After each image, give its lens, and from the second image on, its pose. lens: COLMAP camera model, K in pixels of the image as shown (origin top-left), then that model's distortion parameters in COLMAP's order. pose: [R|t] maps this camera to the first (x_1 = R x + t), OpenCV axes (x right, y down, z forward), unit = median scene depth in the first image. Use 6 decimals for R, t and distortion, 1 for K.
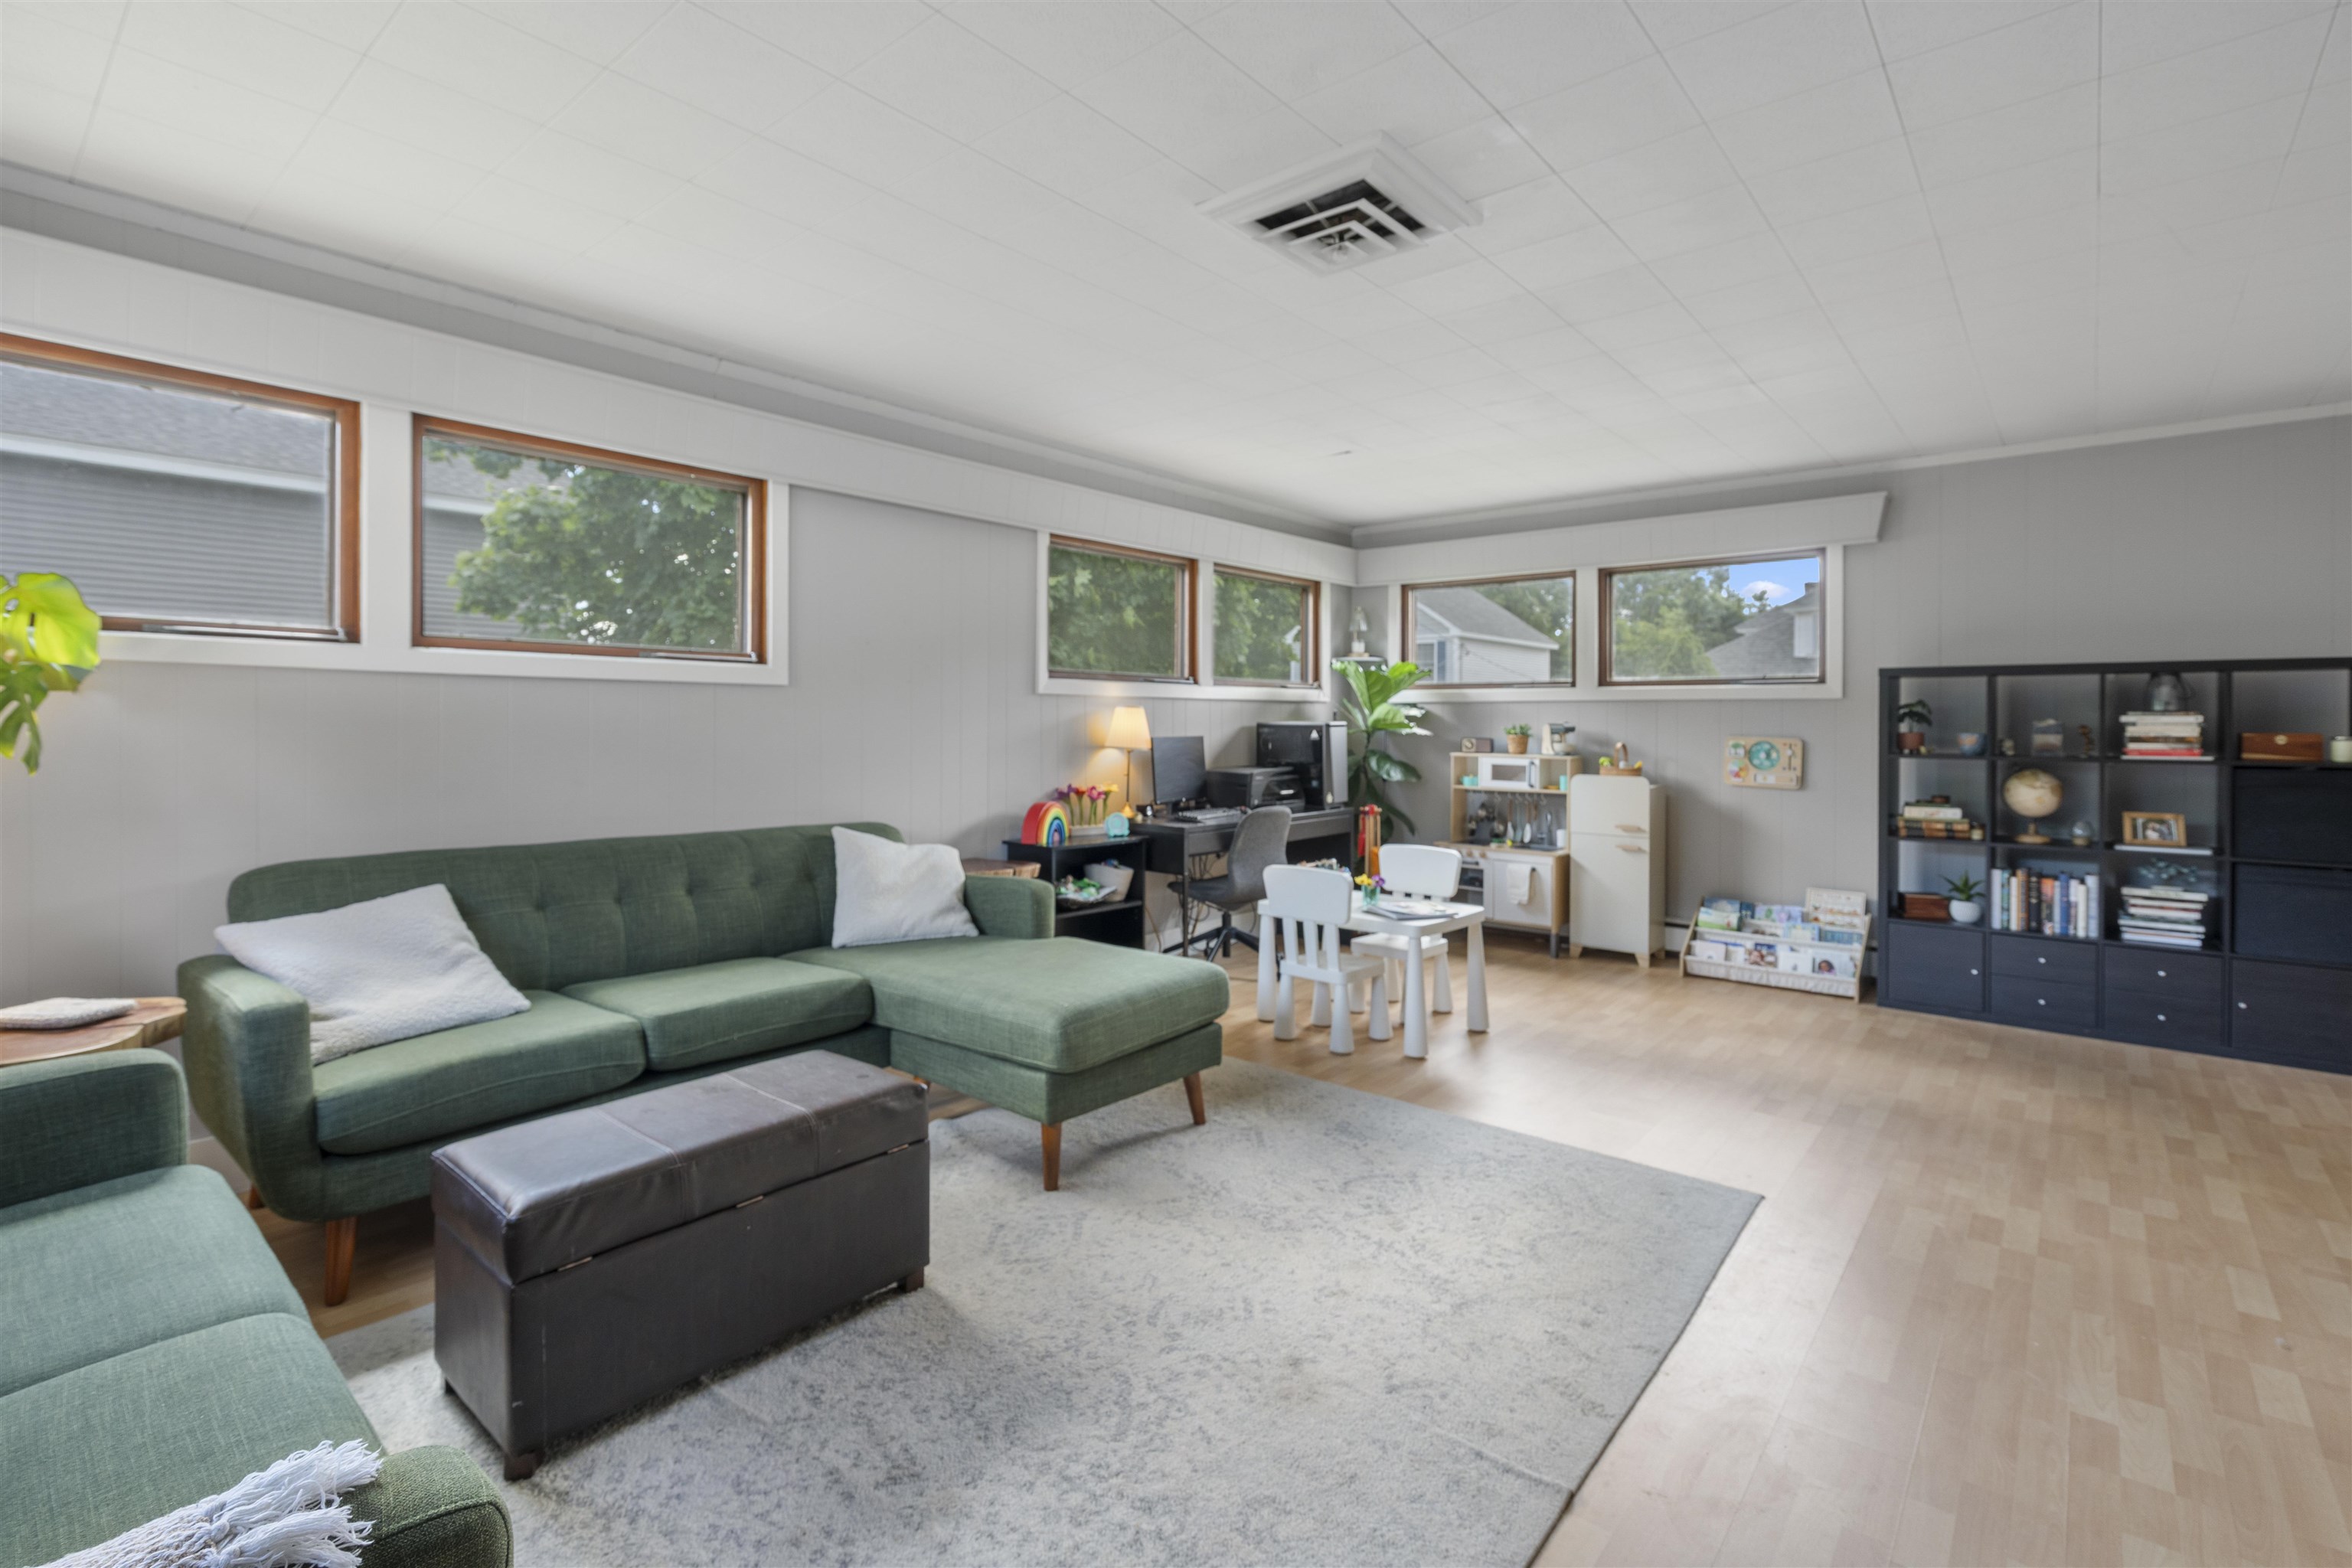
lens RADIAL K [[1098.3, 0, 1167.0], [0, 1098.3, 728.6], [0, 0, 1]] dist [-0.004579, 0.002420]
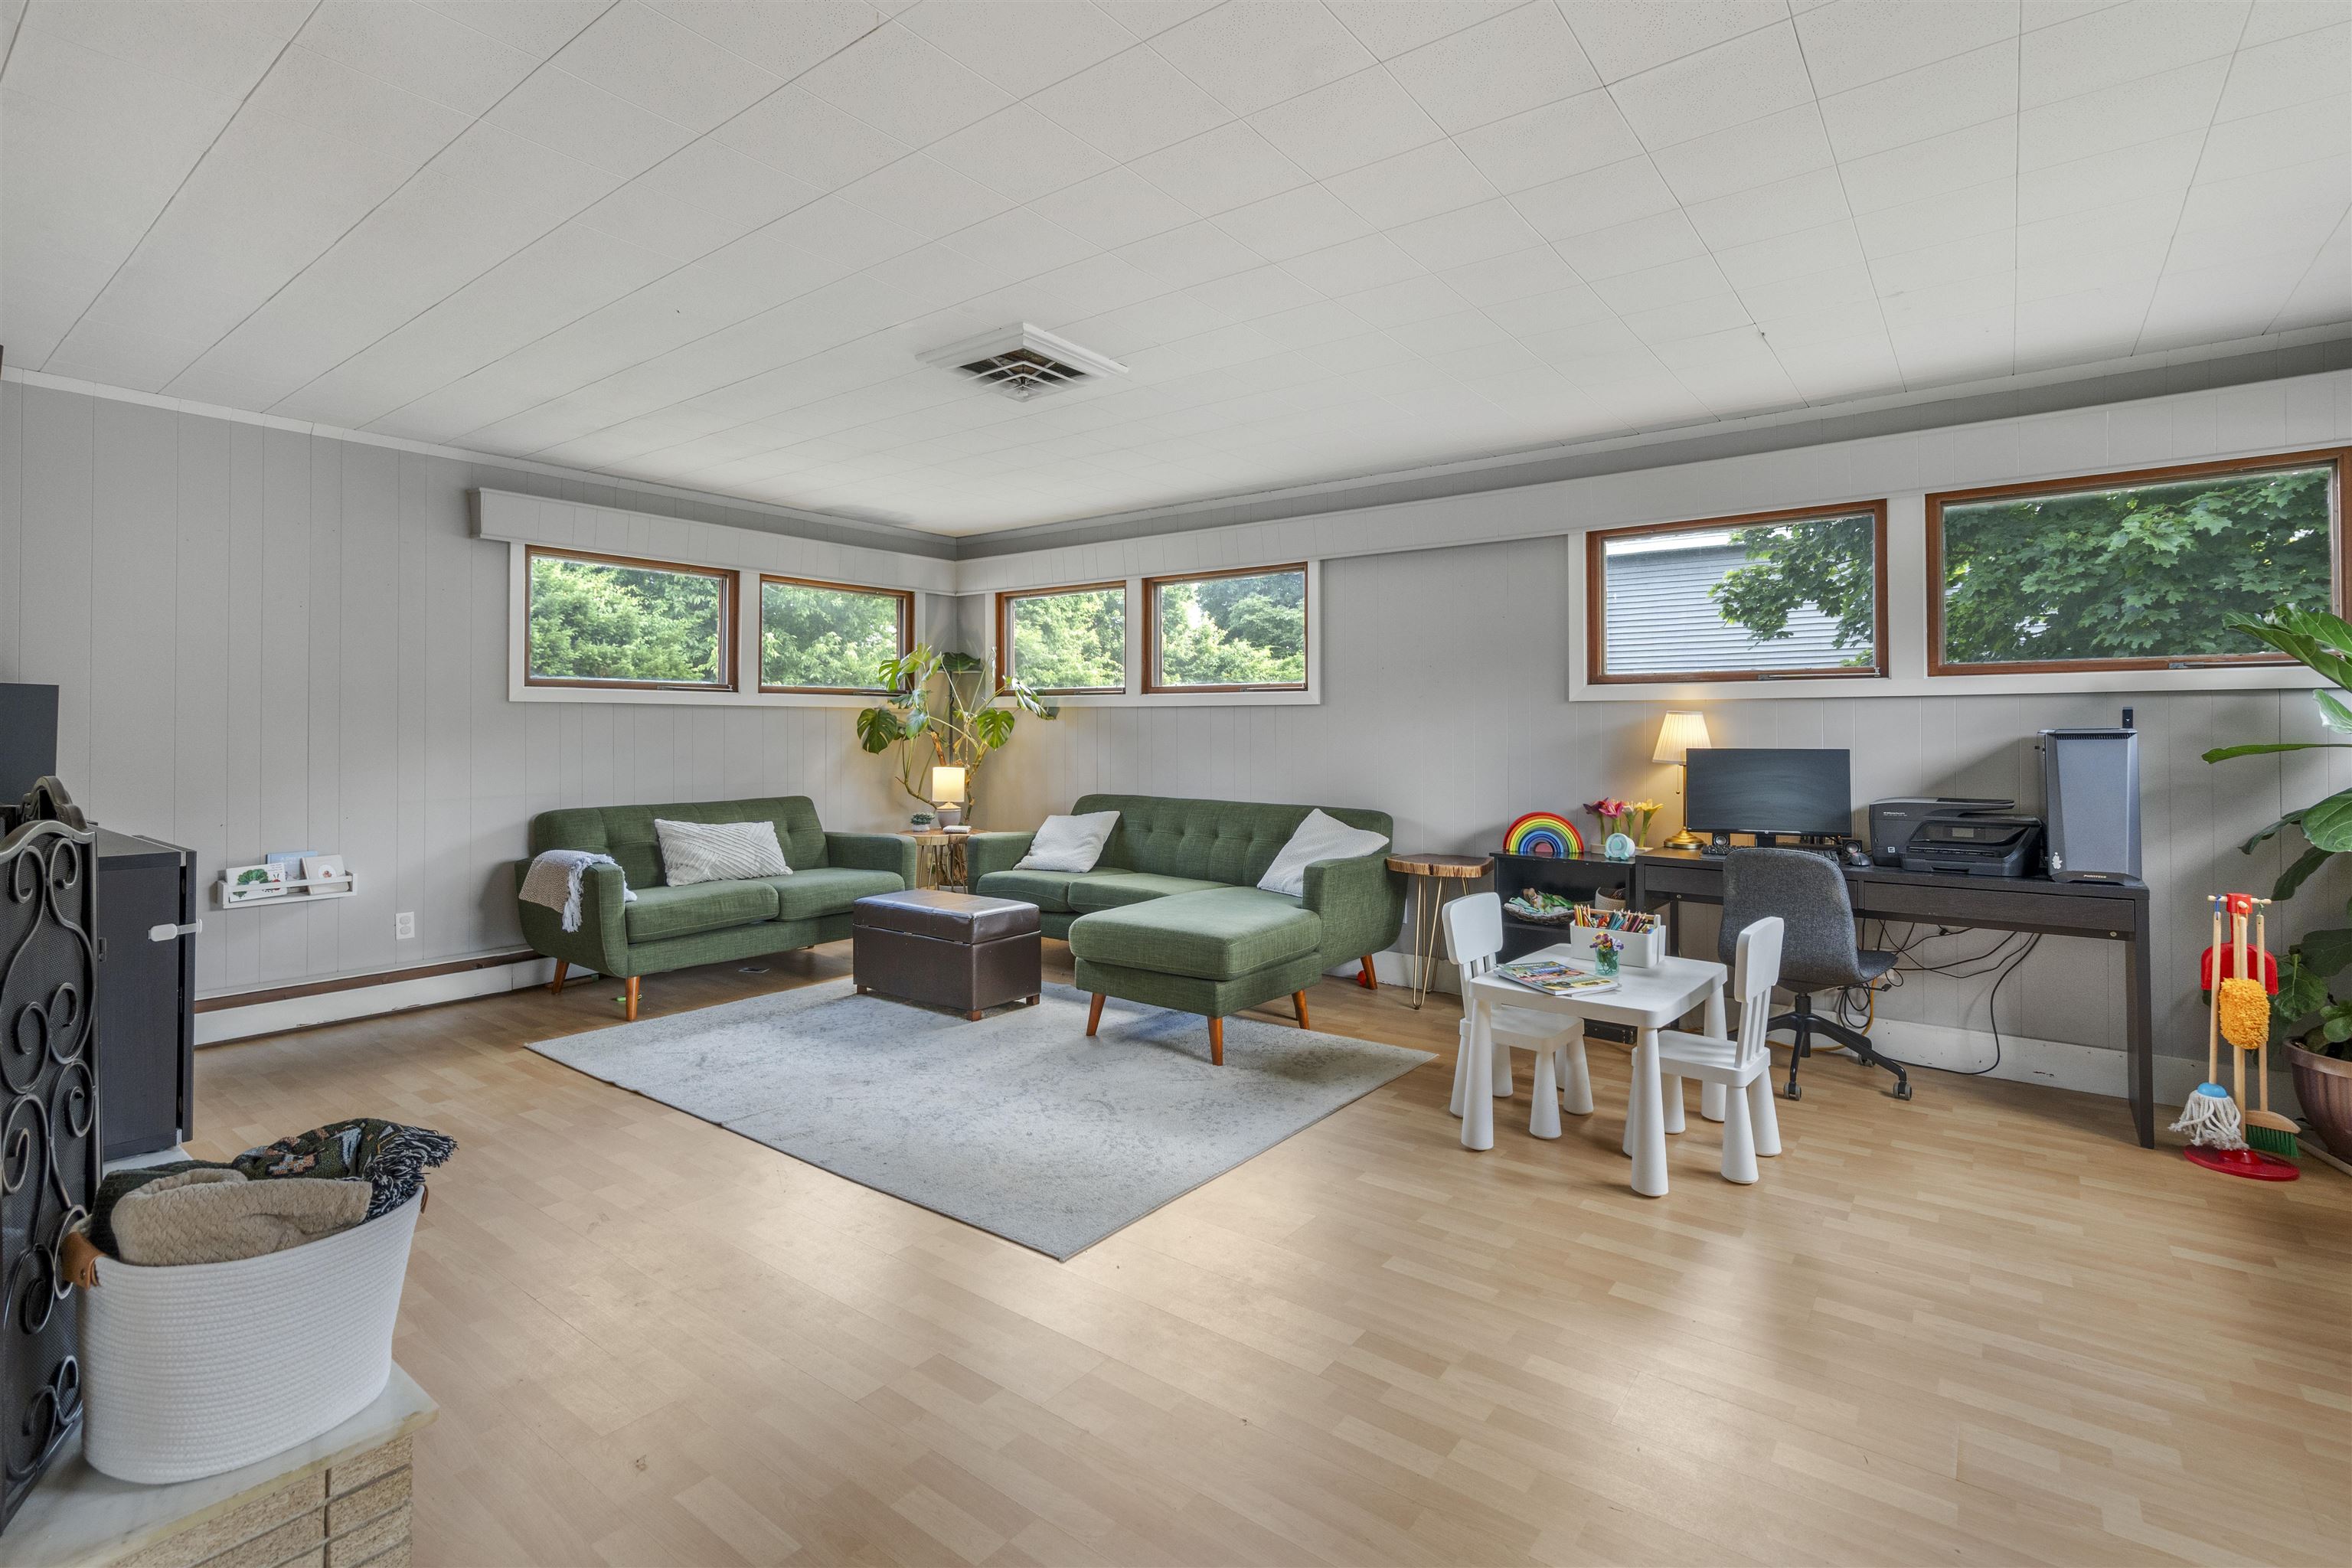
lens RADIAL K [[1098.3, 0, 1154.7], [0, 1098.3, 716.2], [0, 0, 1]] dist [-0.004579, 0.002420]
pose [[0.032399, -0.017898, -0.999315, 1.541156], [-0.007352, 0.999808, -0.018145, 0.002429], [0.999448, 0.007935, 0.032261, 1.114871]]
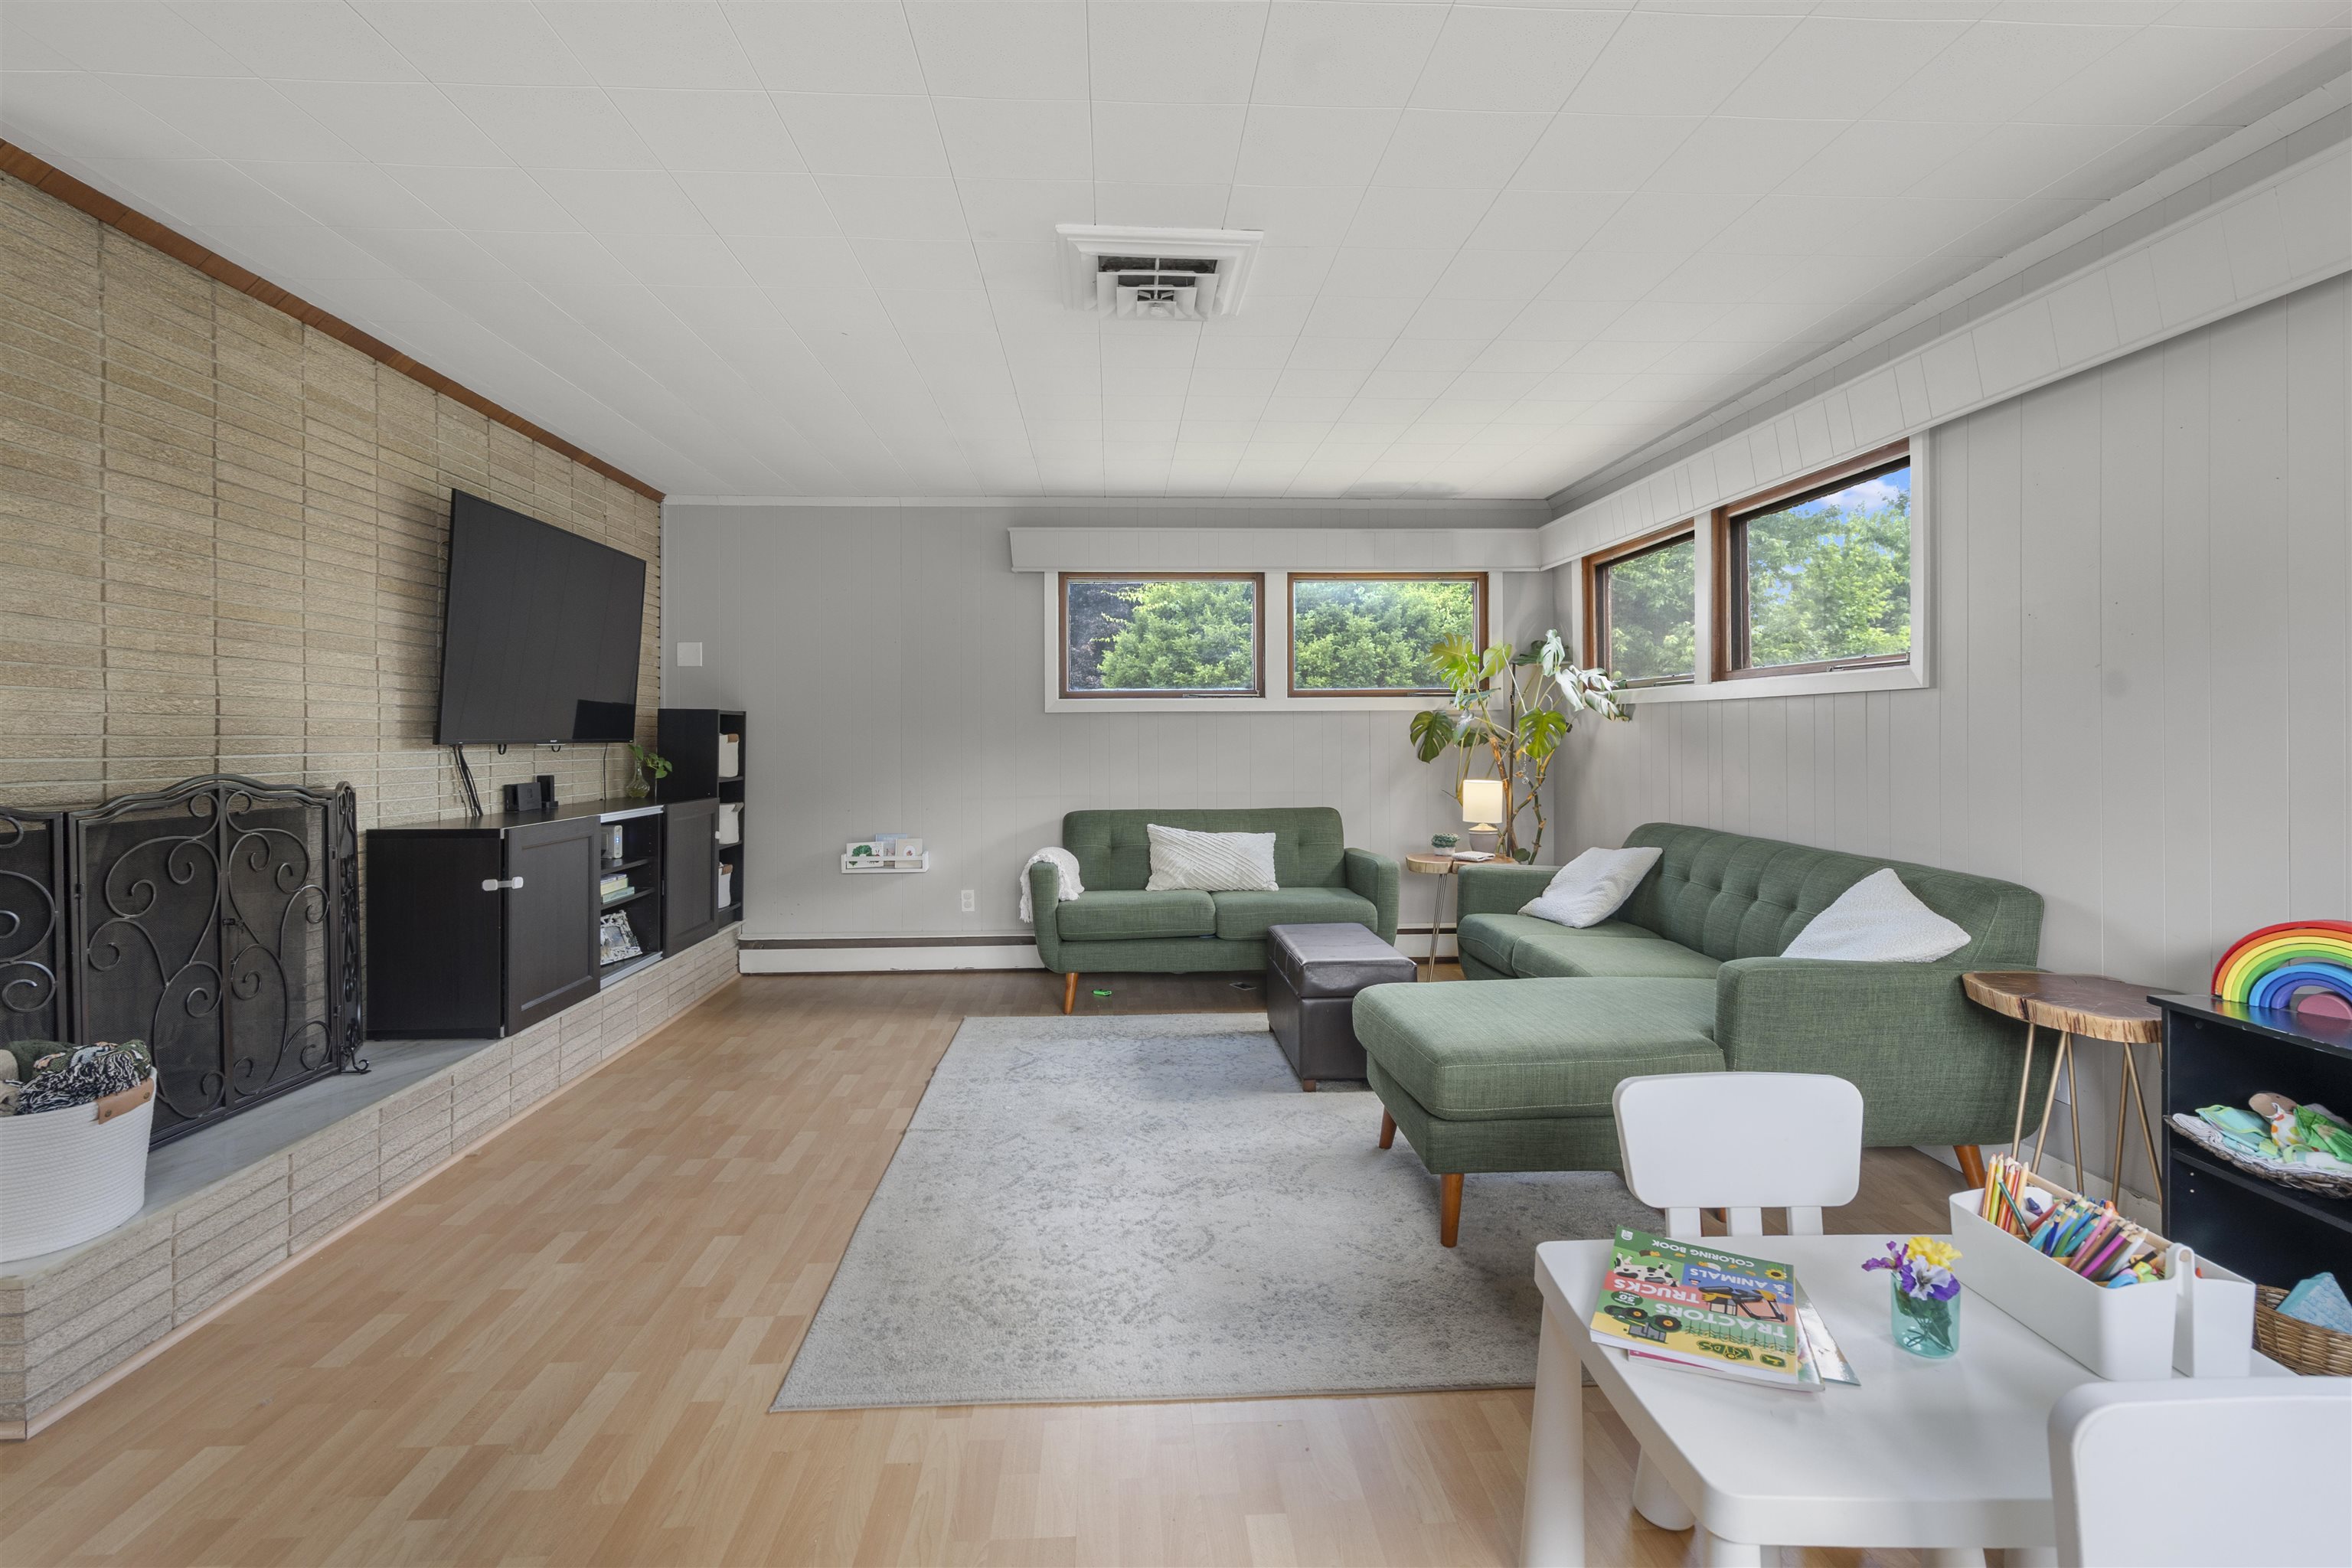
lens RADIAL K [[1098.3, 0, 1163.9], [0, 1098.3, 740.3], [0, 0, 1]] dist [-0.004579, 0.002420]
pose [[-0.732154, 0.000612, -0.681139, 0.895174], [-0.003053, 0.999987, 0.004180, -0.004909], [0.681132, 0.005139, -0.732143, 1.796376]]
